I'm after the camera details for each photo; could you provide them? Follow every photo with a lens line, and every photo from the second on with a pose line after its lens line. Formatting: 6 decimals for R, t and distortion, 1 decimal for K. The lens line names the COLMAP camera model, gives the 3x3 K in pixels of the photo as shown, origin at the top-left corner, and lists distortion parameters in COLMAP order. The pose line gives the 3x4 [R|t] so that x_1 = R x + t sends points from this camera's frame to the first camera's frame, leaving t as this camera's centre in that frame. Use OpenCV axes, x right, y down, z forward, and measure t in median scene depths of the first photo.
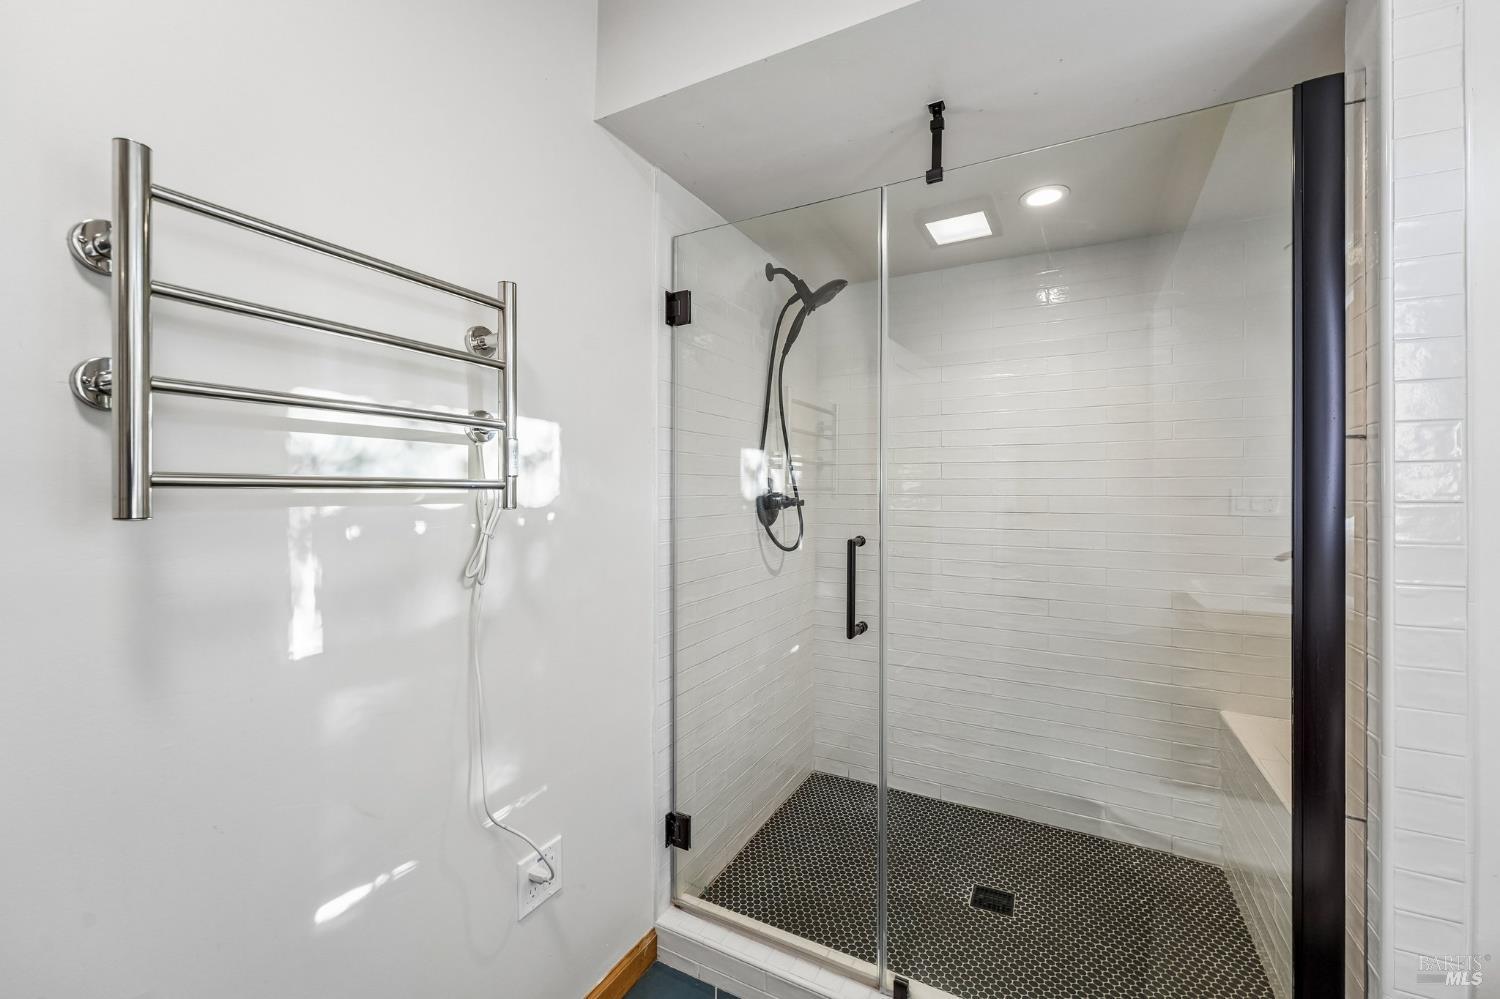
lens RADIAL K [[612.3, 0, 734.1], [0, 612.3, 491.4], [0, 0, 1]] dist [0.000572, -0.000054]
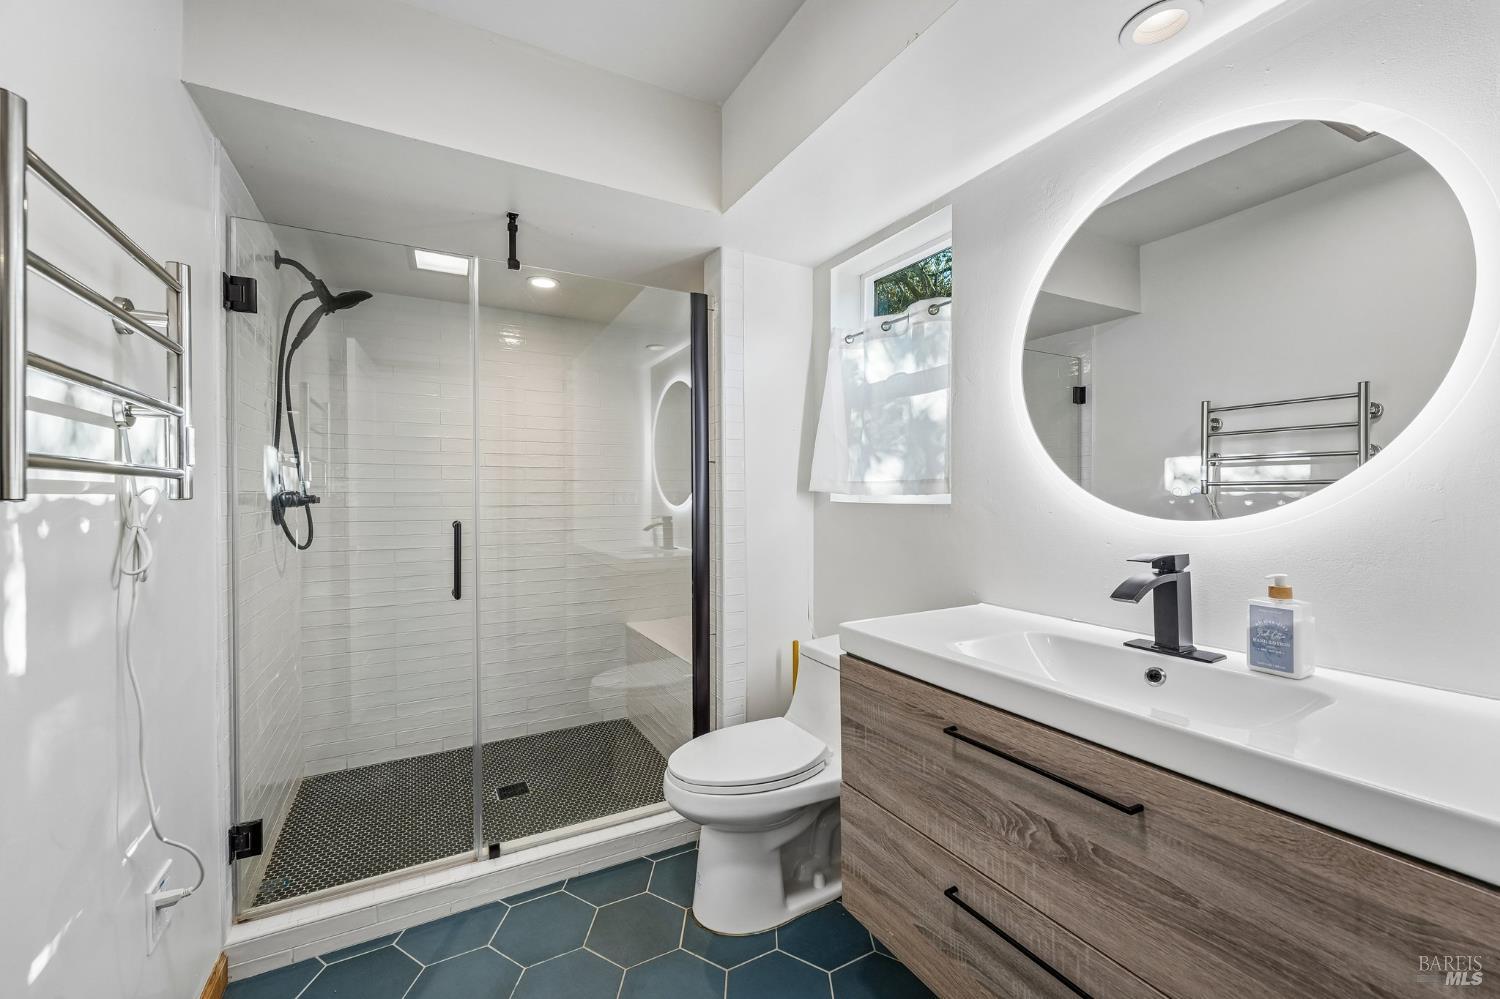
lens RADIAL K [[599.7, 0, 742.1], [0, 599.7, 497.9], [0, 0, 1]] dist [0.000444, -0.000001]
pose [[0.548570, -0.010875, 0.836034, -0.439576], [0.005518, 0.999941, 0.009386, 0.012552], [-0.836086, -0.000535, 0.548598, -0.164155]]
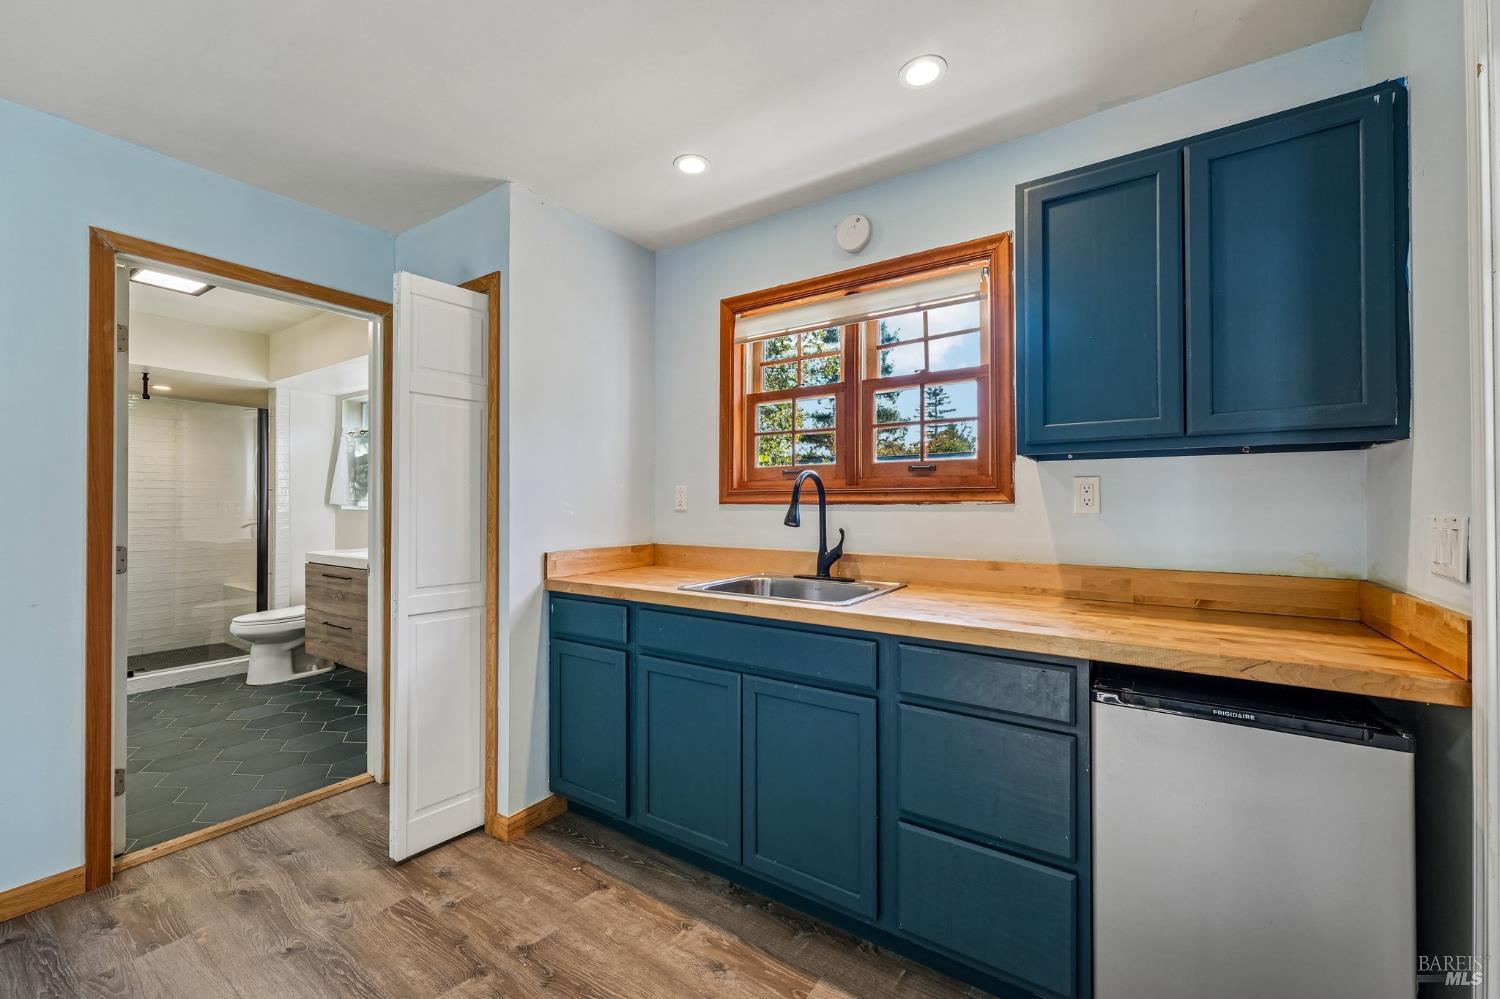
lens RADIAL K [[595.2, 0, 739.3], [0, 595.2, 501.4], [0, 0, 1]] dist [0.000574, -0.000179]
pose [[0.107000, 0.001757, 0.994257, -1.819588], [-0.001717, 0.999997, -0.001582, -0.000793], [-0.994258, -0.001538, 0.107003, -1.776001]]
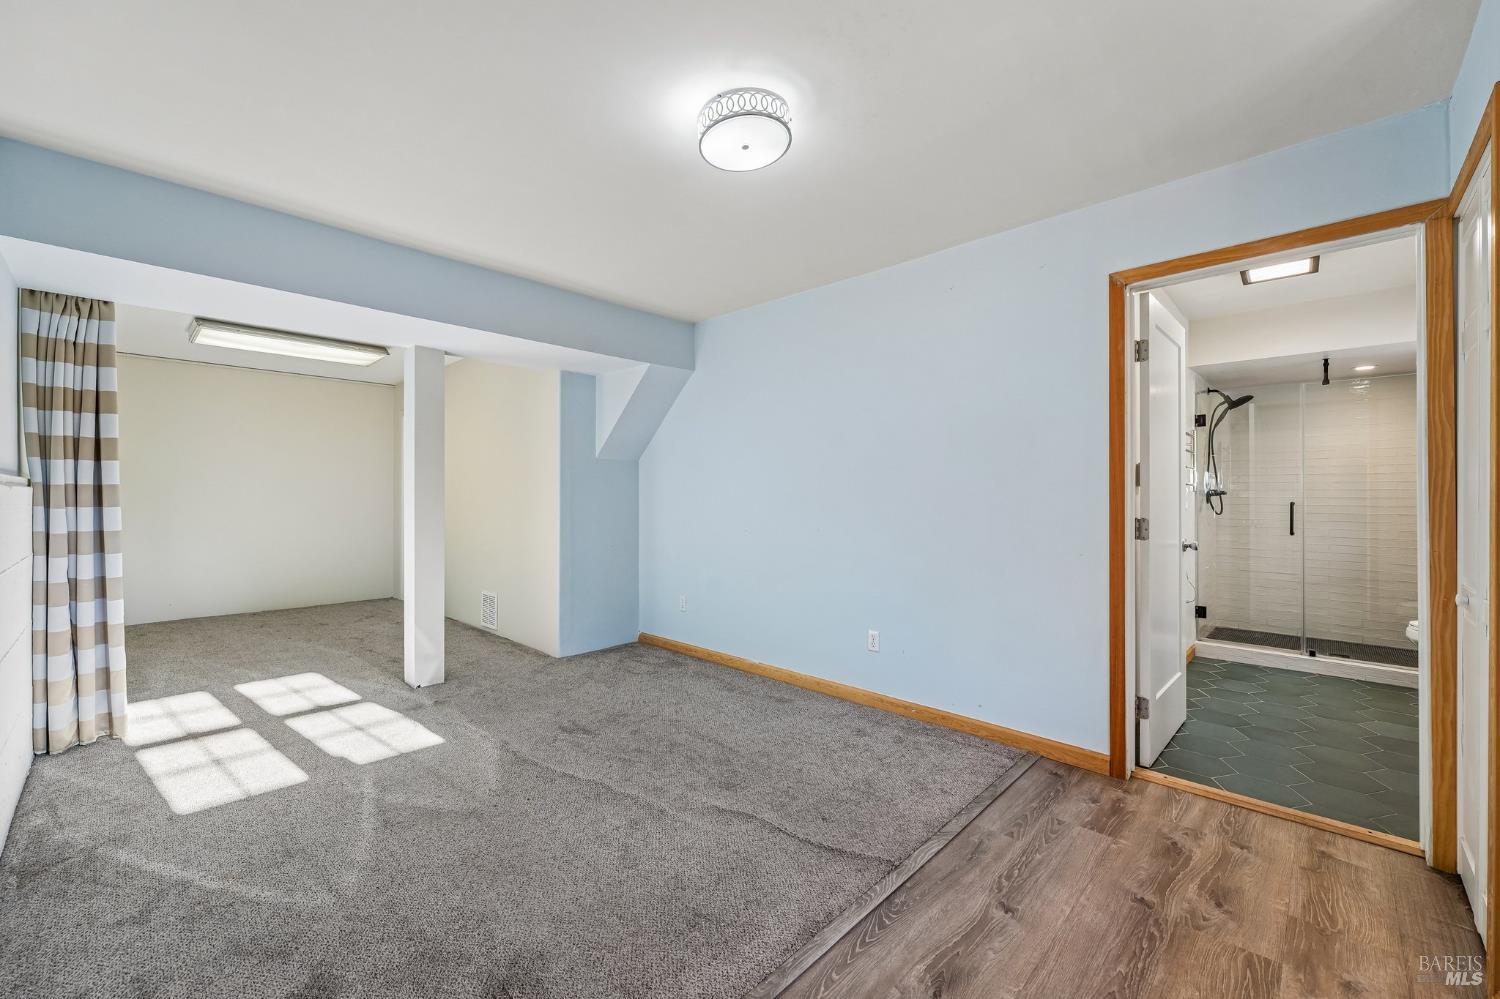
lens RADIAL K [[599.7, 0, 742.1], [0, 599.7, 497.9], [0, 0, 1]] dist [0.000444, -0.000001]
pose [[0.962185, -0.002647, -0.272386, -1.320060], [0.003305, 0.999993, 0.001956, 0.032084], [0.272378, -0.002782, 0.962186, -2.120668]]
